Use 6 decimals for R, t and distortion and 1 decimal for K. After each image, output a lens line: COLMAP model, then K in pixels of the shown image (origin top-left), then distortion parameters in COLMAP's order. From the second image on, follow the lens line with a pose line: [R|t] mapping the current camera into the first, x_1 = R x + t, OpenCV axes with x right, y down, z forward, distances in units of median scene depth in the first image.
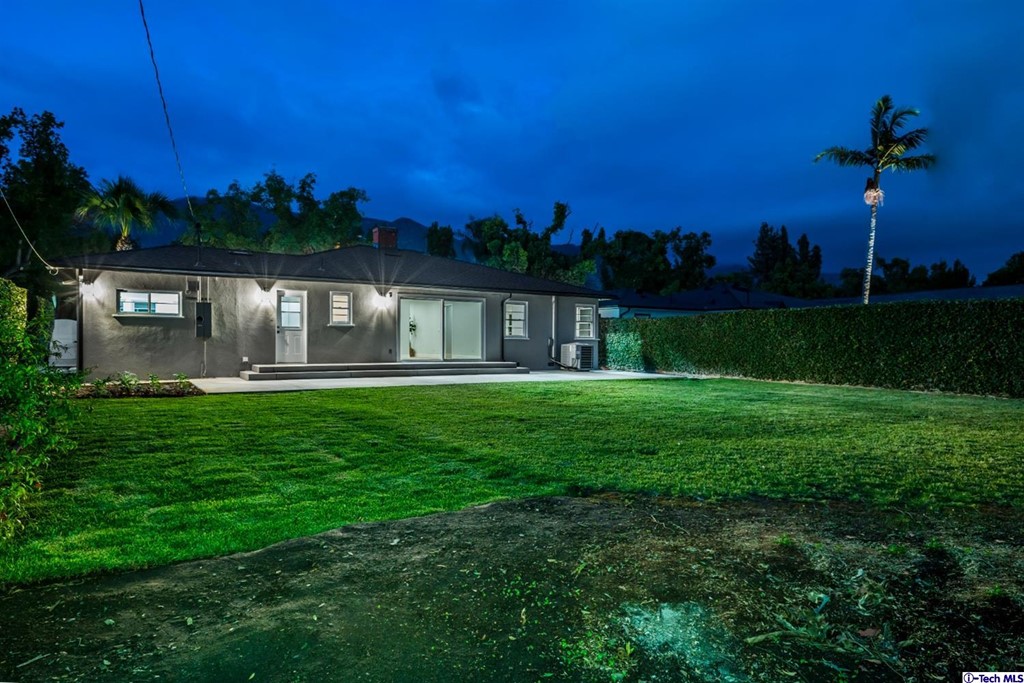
lens RADIAL K [[664.0, 0, 510.8], [0, 664.0, 335.2], [0, 0, 1]] dist [0.002036, 0.000671]
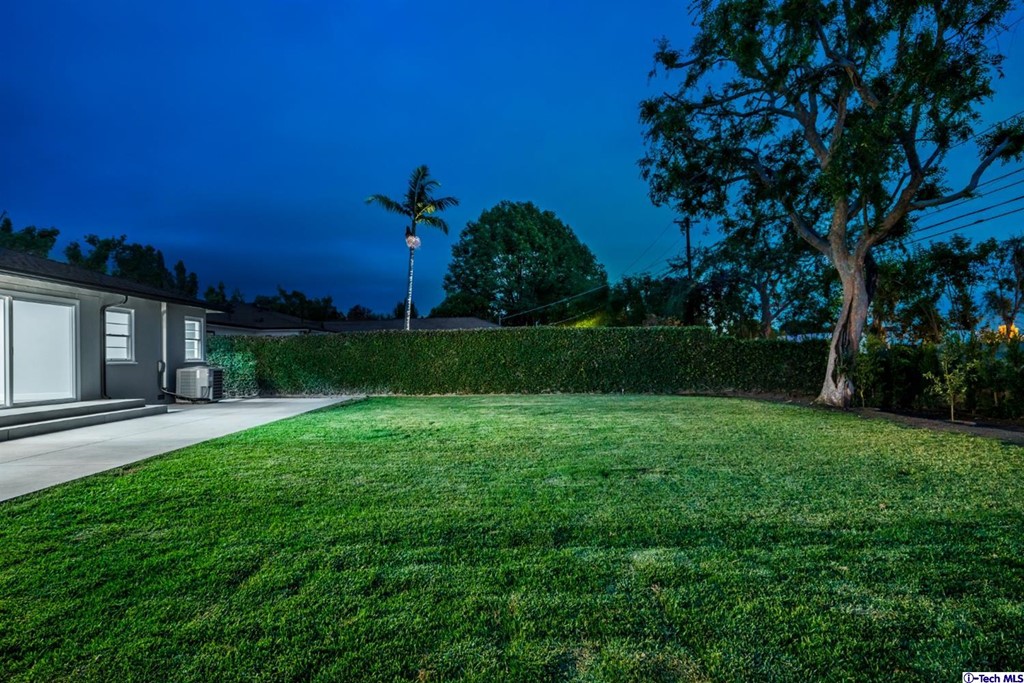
lens RADIAL K [[533.7, 0, 517.1], [0, 533.7, 346.2], [0, 0, 1]] dist [0.008441, 0.001033]
pose [[0.498525, 0.000165, 0.866875, -0.258135], [0.008312, 0.999953, -0.004970, -0.006006], [-0.866835, 0.009684, 0.498501, 0.368790]]
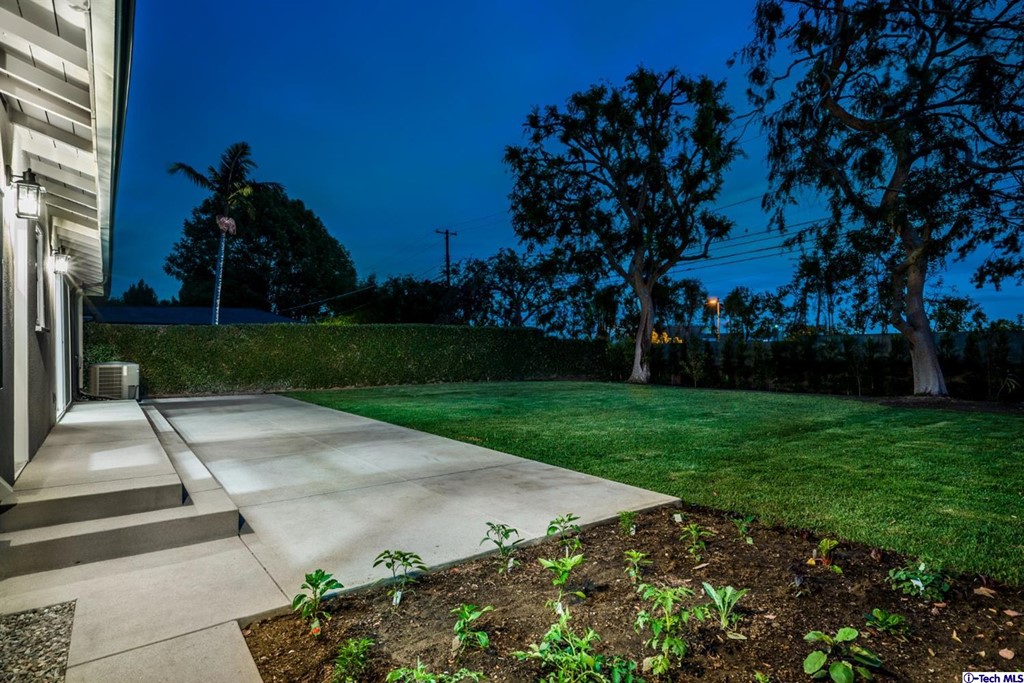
lens RADIAL K [[533.7, 0, 517.1], [0, 533.7, 346.2], [0, 0, 1]] dist [0.008441, 0.001033]
pose [[-0.095584, -0.005206, 0.995408, -0.458080], [-0.000917, 0.999986, 0.005142, -0.006935], [-0.995421, -0.000421, -0.095587, 0.665485]]
